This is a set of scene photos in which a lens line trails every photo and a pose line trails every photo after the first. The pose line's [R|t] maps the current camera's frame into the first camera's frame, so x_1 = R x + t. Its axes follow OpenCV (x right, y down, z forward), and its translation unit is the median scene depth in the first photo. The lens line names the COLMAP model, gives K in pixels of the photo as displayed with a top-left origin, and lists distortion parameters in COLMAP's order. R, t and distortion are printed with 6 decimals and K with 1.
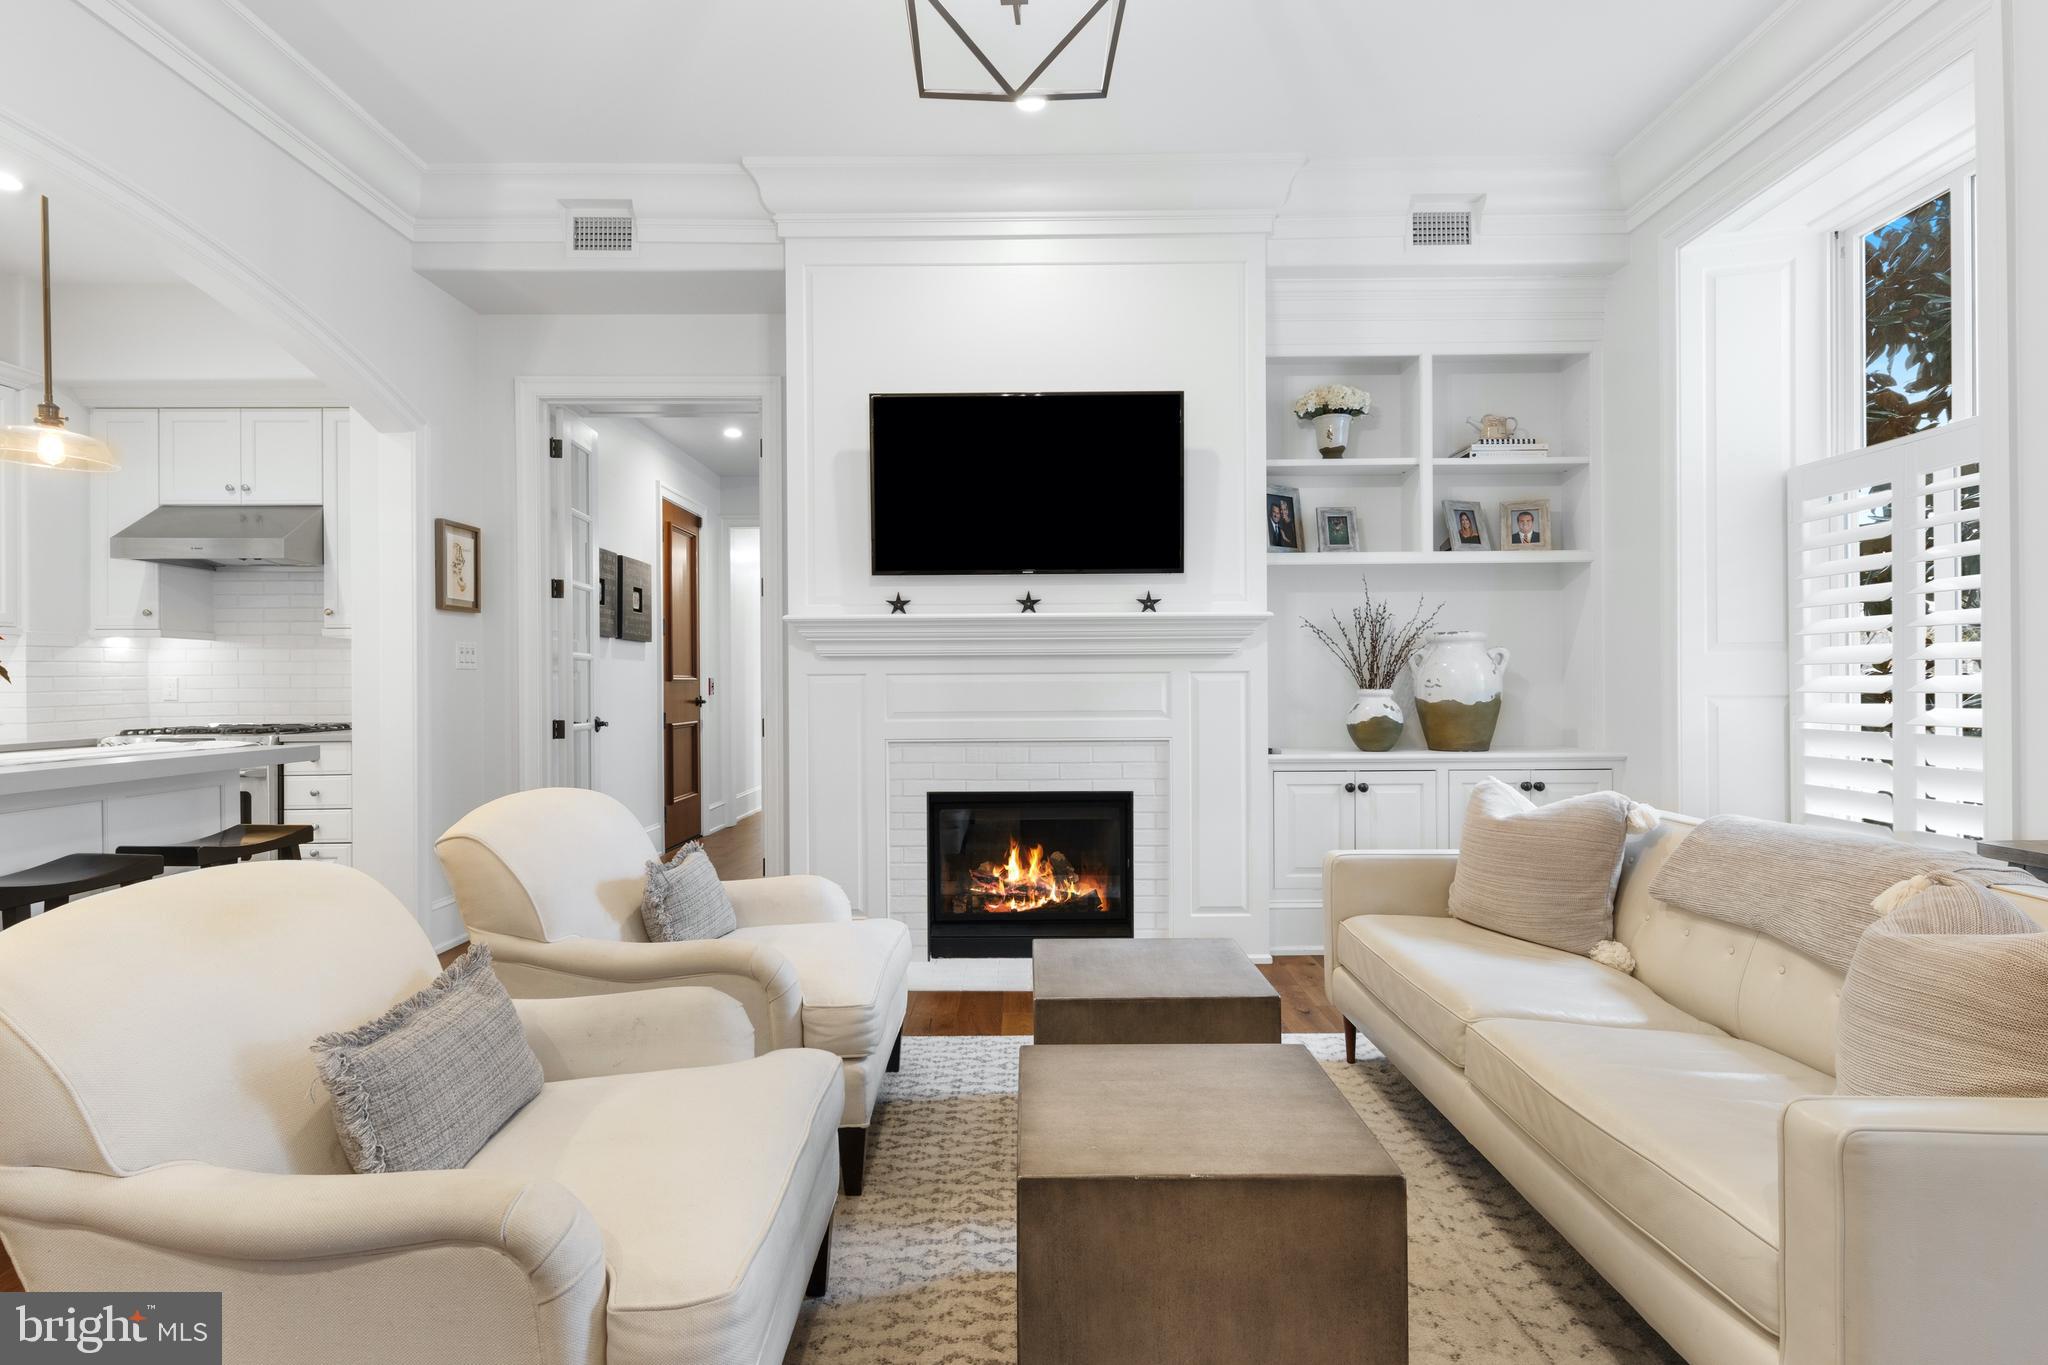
lens RADIAL K [[1048.8, 0, 1022.8], [0, 1048.8, 683.2], [0, 0, 1]] dist [0.010682, -0.003853]
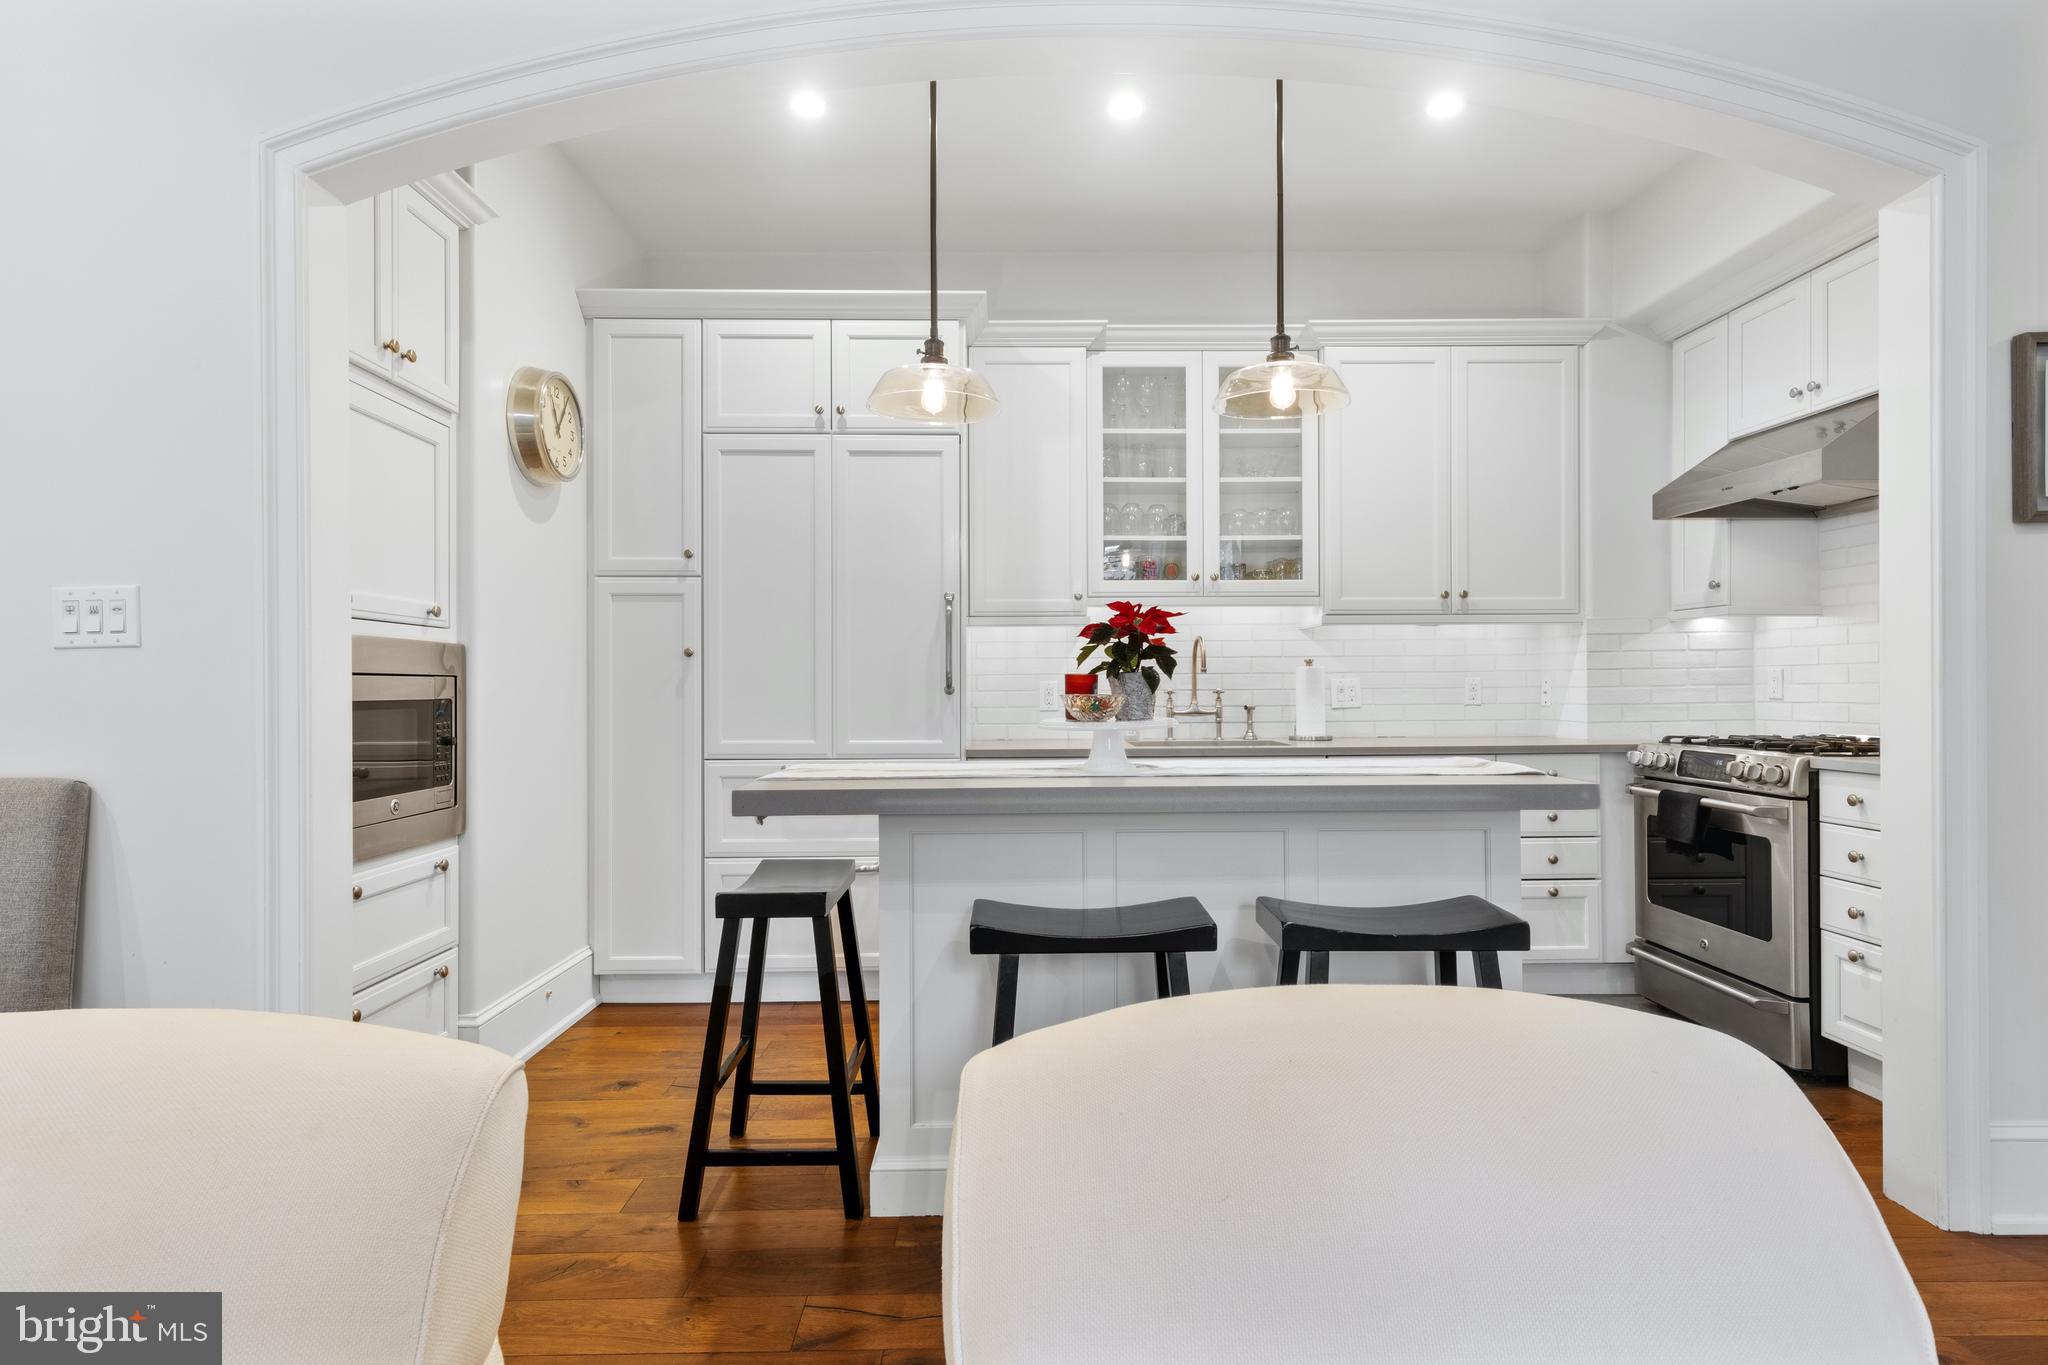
lens RADIAL K [[1048.8, 0, 1022.8], [0, 1048.8, 683.2], [0, 0, 1]] dist [0.010682, -0.003853]
pose [[0.014755, 0.004312, -0.999882, -0.076546], [0.002854, 0.999986, 0.004355, 0.000100], [0.999887, -0.002918, 0.014742, 0.527224]]
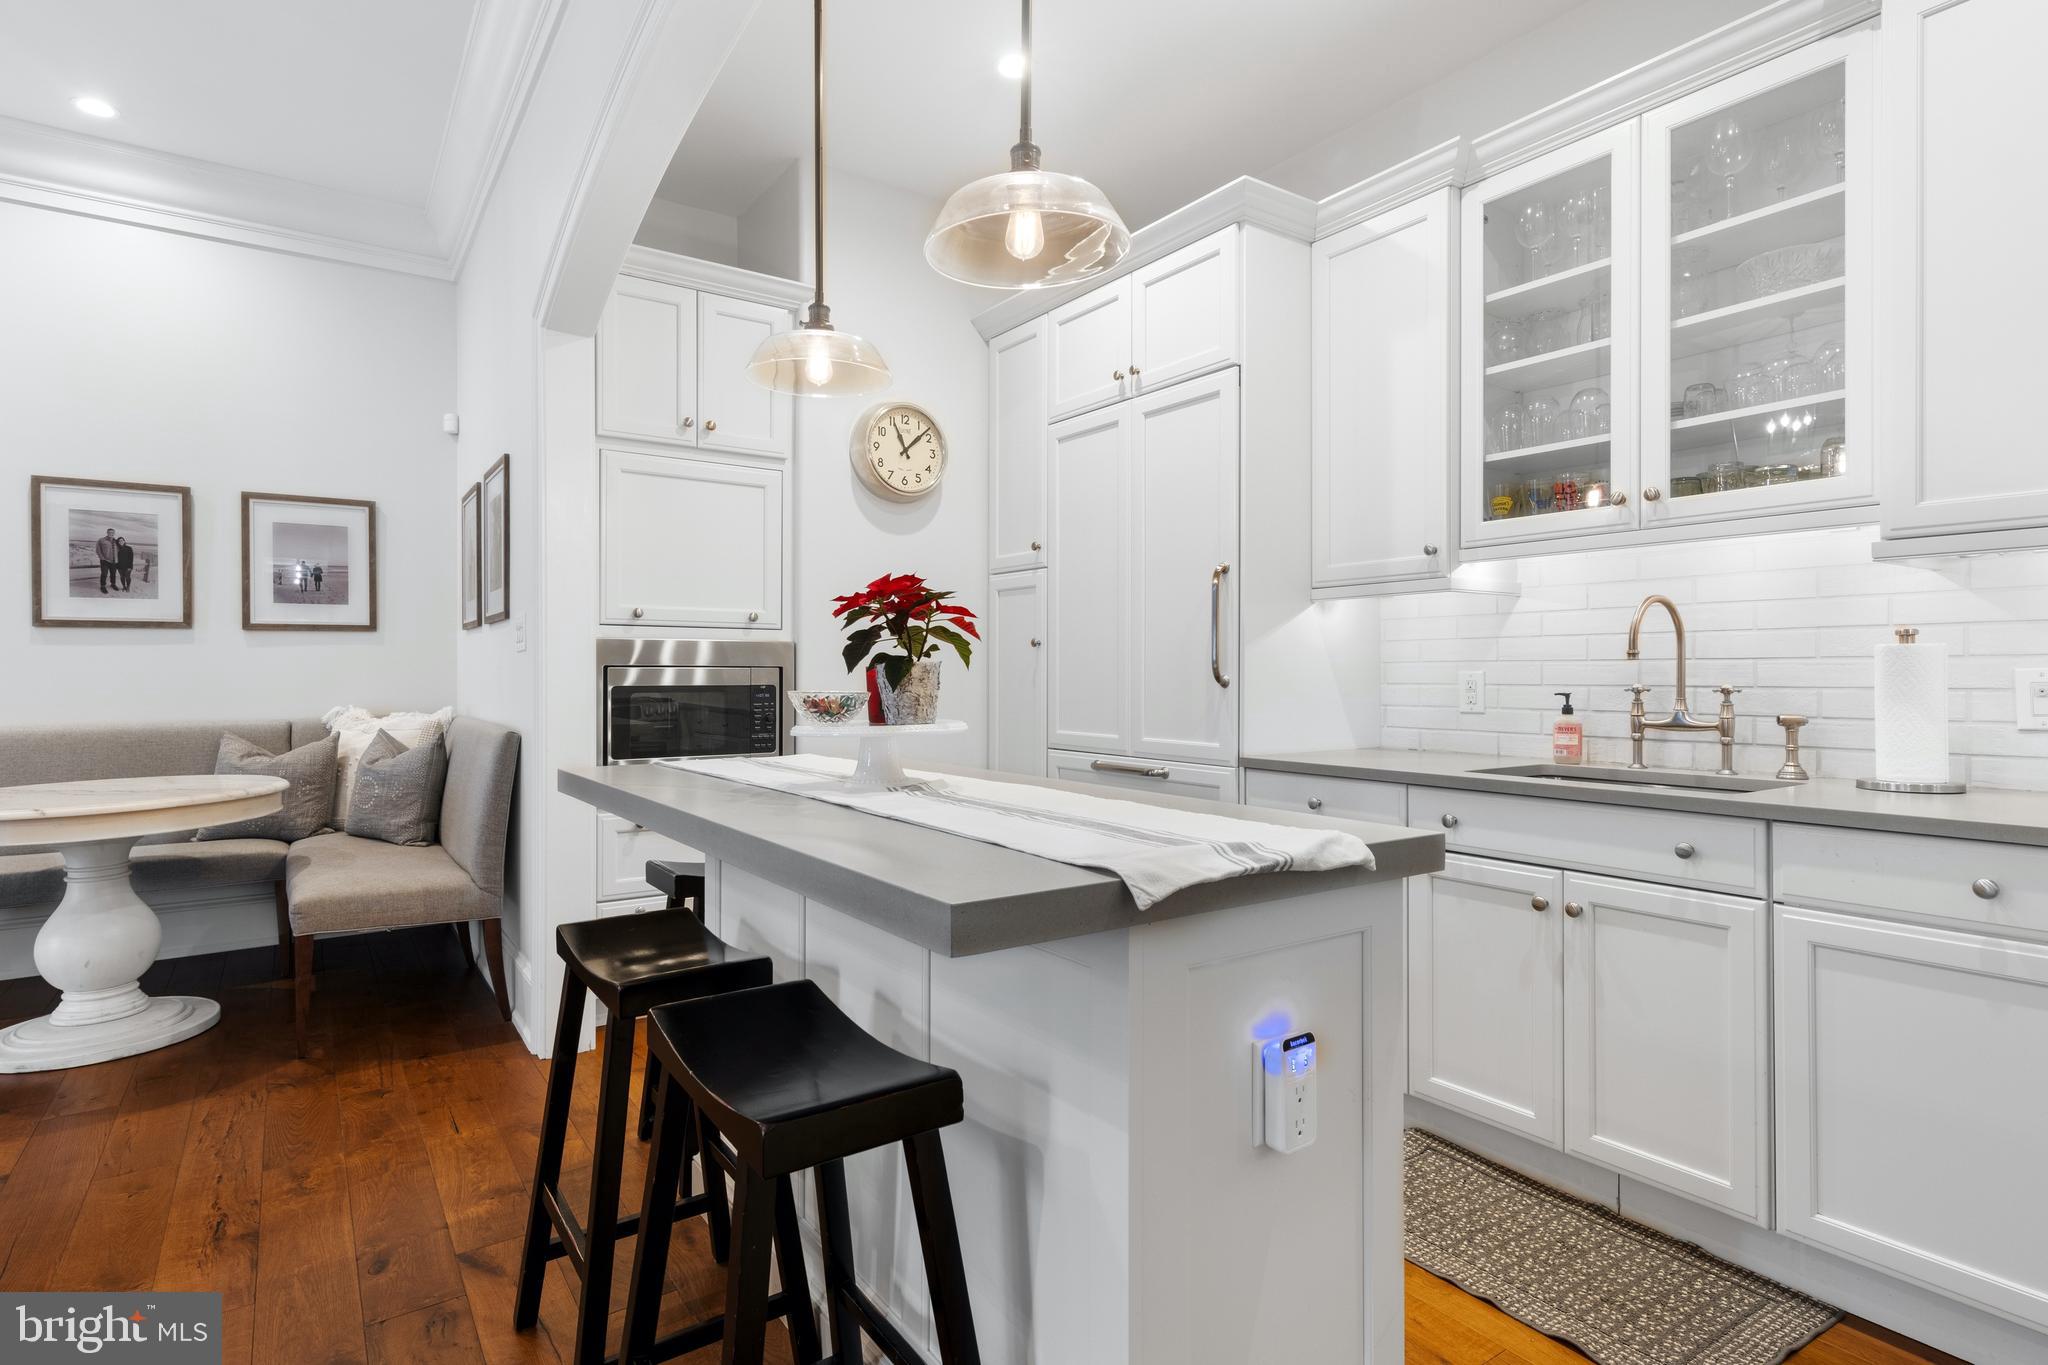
lens RADIAL K [[1039.0, 0, 1028.0], [0, 1039.0, 672.3], [0, 0, 1]] dist [0.003359, -0.000205]
pose [[-0.821326, 0.006411, -0.570423, -0.419133], [0.004709, 0.999979, 0.004458, -0.001226], [0.570439, 0.000975, -0.821339, 0.954837]]
